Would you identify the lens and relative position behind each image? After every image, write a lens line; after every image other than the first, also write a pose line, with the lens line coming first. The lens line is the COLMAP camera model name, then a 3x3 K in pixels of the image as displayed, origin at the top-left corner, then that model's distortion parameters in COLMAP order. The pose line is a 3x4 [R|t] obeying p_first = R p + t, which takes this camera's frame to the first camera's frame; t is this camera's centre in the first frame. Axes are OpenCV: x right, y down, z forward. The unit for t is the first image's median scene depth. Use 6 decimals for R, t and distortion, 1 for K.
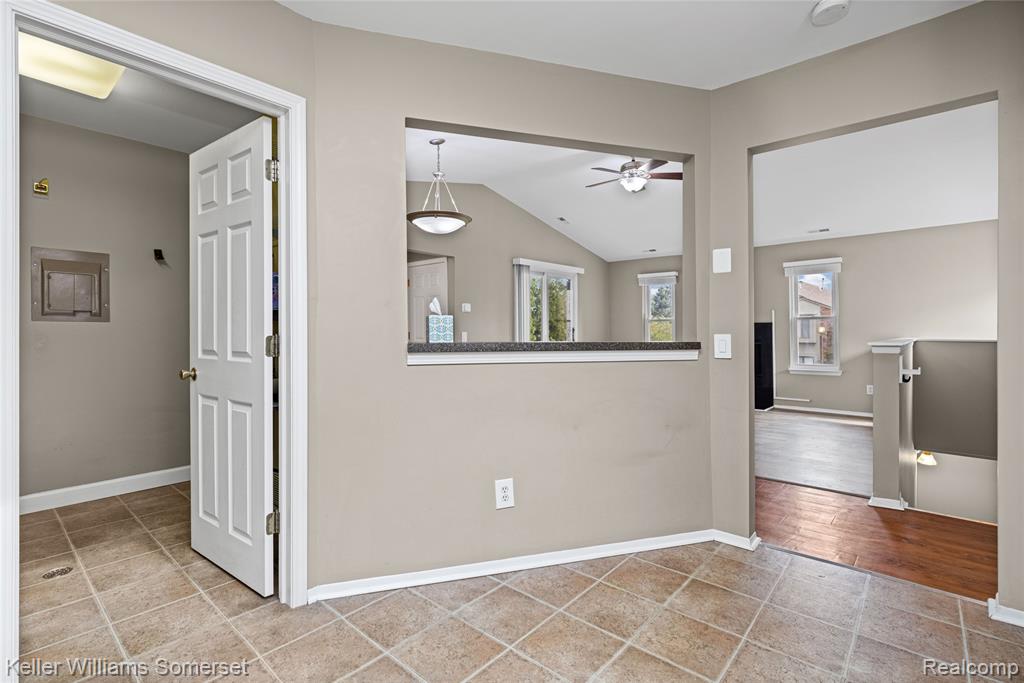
lens RADIAL K [[462.7, 0, 510.4], [0, 462.7, 332.3], [0, 0, 1]] dist [-0.001063, -0.000620]
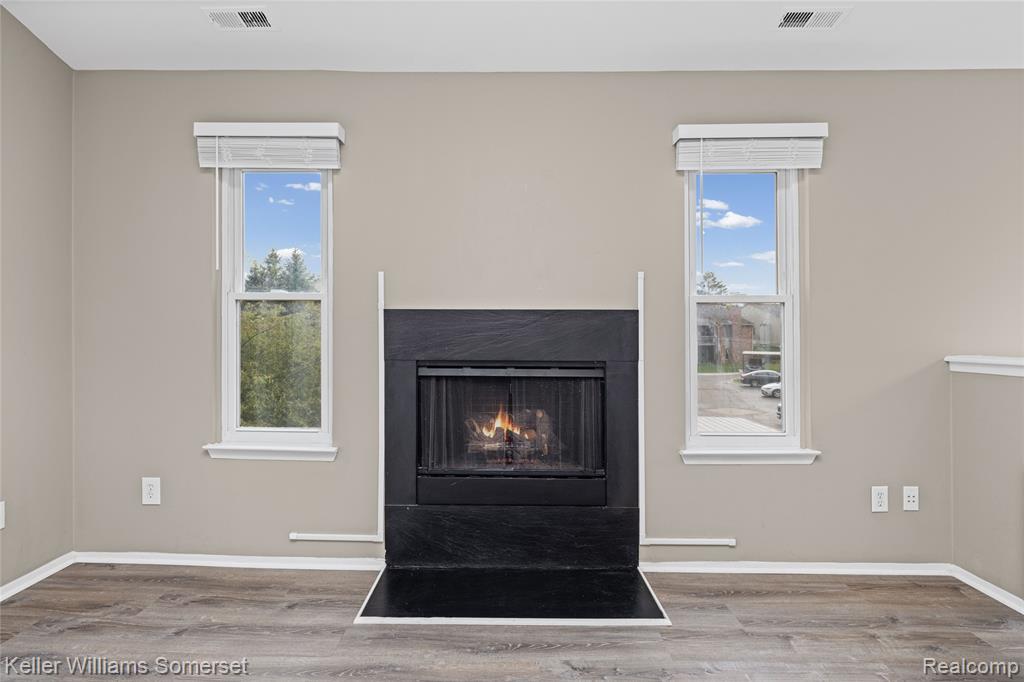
lens RADIAL K [[564.0, 0, 502.6], [0, 564.0, 331.8], [0, 0, 1]] dist [0.003022, -0.006646]
pose [[0.754938, 0.000846, 0.655796, 0.254441], [-0.003688, 0.999989, 0.002955, -0.007303], [-0.655786, -0.004649, 0.754933, 0.825897]]
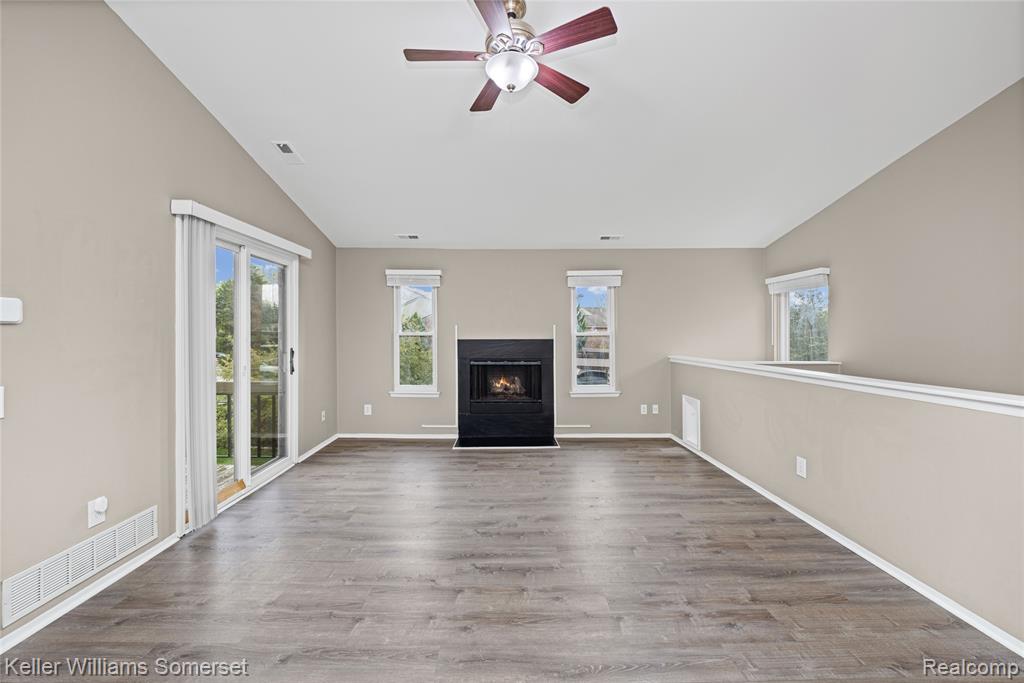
lens RADIAL K [[423.7, 0, 507.0], [0, 423.7, 338.2], [0, 0, 1]] dist [-0.004668, -0.001384]
pose [[0.740450, -0.009524, 0.672044, -0.029408], [0.001931, 0.999926, 0.012044, -0.035588], [-0.672109, -0.007621, 0.740413, 0.513416]]
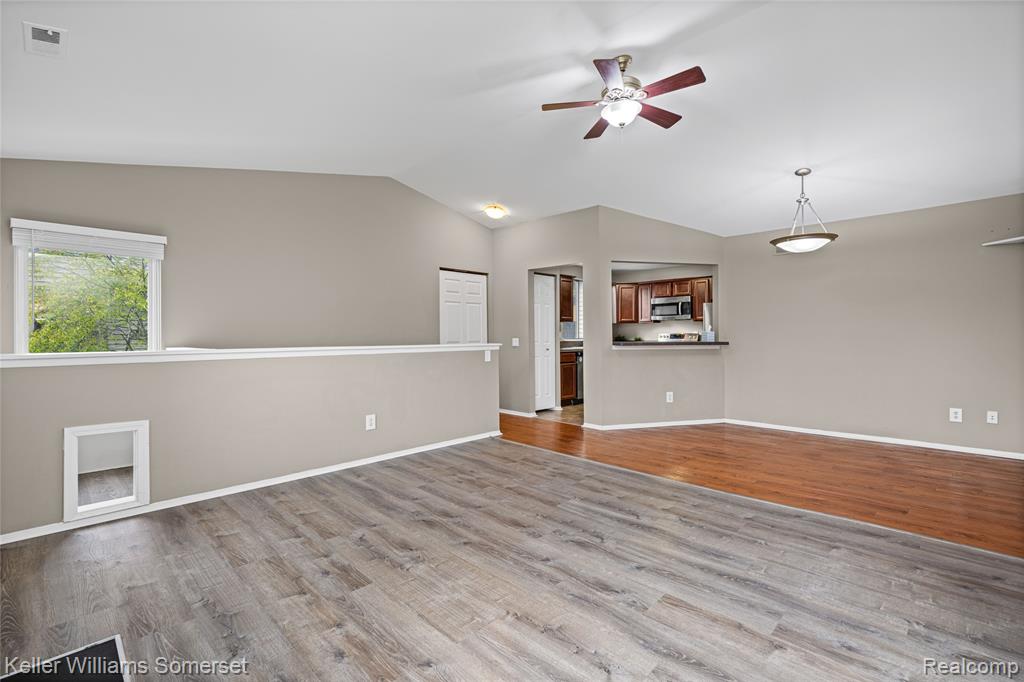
lens RADIAL K [[456.8, 0, 510.8], [0, 456.8, 330.7], [0, 0, 1]] dist [0.000944, -0.001952]
pose [[-0.998963, -0.000900, 0.045521, 0.314400], [-0.001204, 0.999977, -0.006645, -0.008153], [-0.045514, -0.006693, -0.998941, 1.286048]]
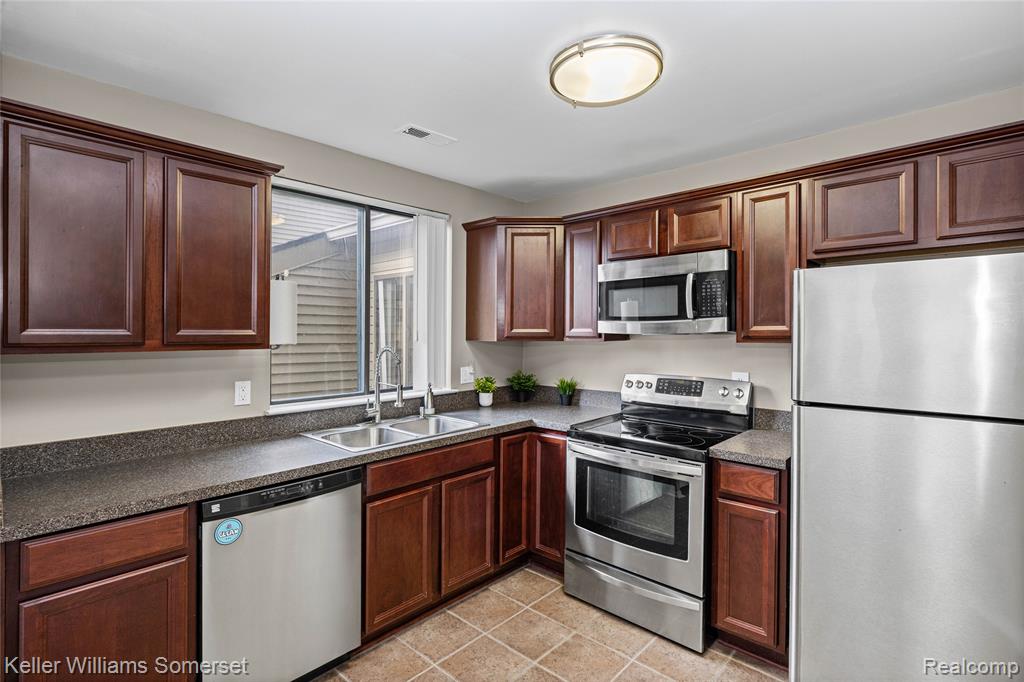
lens RADIAL K [[498.9, 0, 514.7], [0, 498.9, 328.6], [0, 0, 1]] dist [0.005873, -0.005588]
pose [[-0.999807, -0.001476, 0.019593, 0.026155], [-0.001440, 0.999997, 0.001853, -0.054741], [-0.019595, 0.001825, -0.999806, 0.372744]]
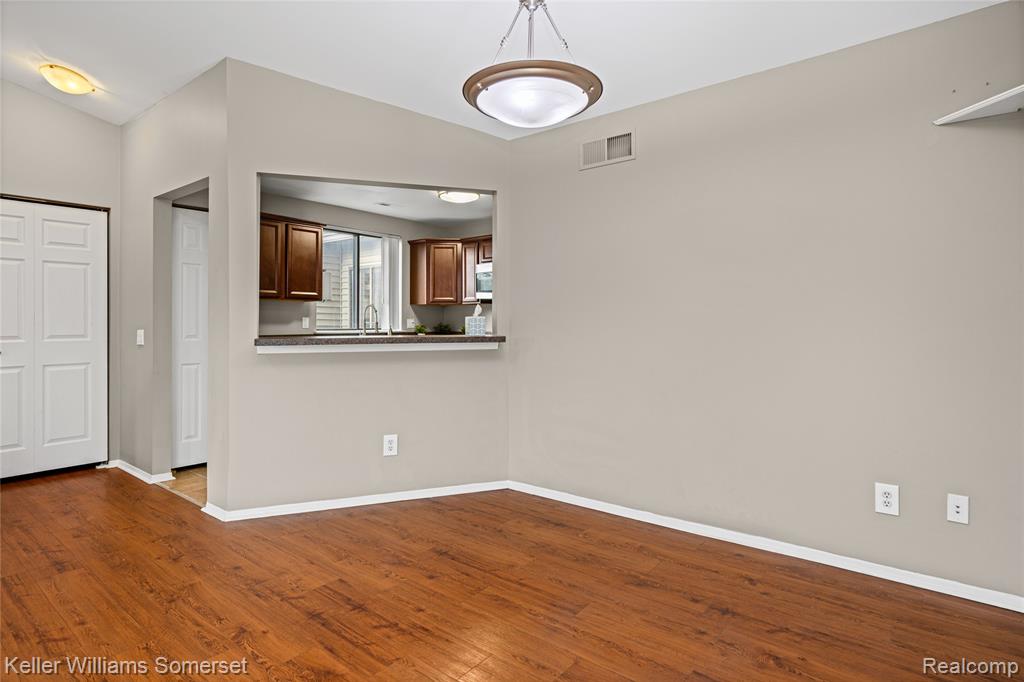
lens RADIAL K [[545.8, 0, 512.4], [0, 545.8, 315.7], [0, 0, 1]] dist [-0.002082, -0.001402]
pose [[-0.998977, -0.000060, -0.045219, -0.063189], [0.000407, 0.999947, -0.010320, -0.007976], [0.045217, -0.010328, -0.998924, 0.918837]]
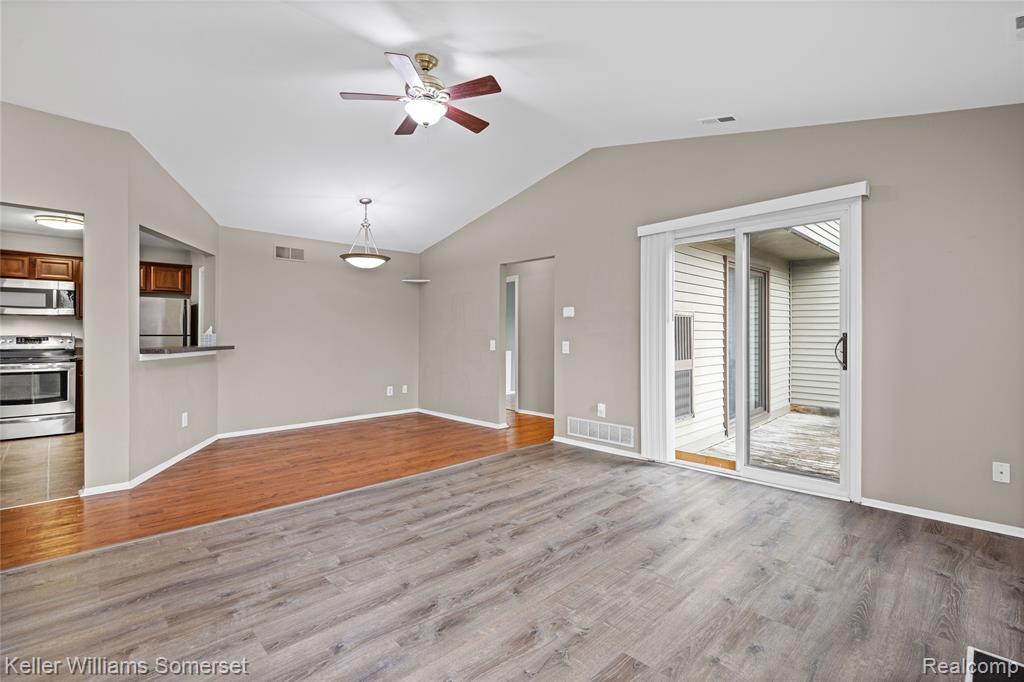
lens RADIAL K [[462.7, 0, 510.8], [0, 462.7, 332.8], [0, 0, 1]] dist [-0.001063, -0.000620]
pose [[-0.071905, -0.010156, -0.997360, 0.709891], [-0.000924, 0.999948, -0.010115, -0.007331], [0.997411, 0.000195, -0.071910, 0.902322]]
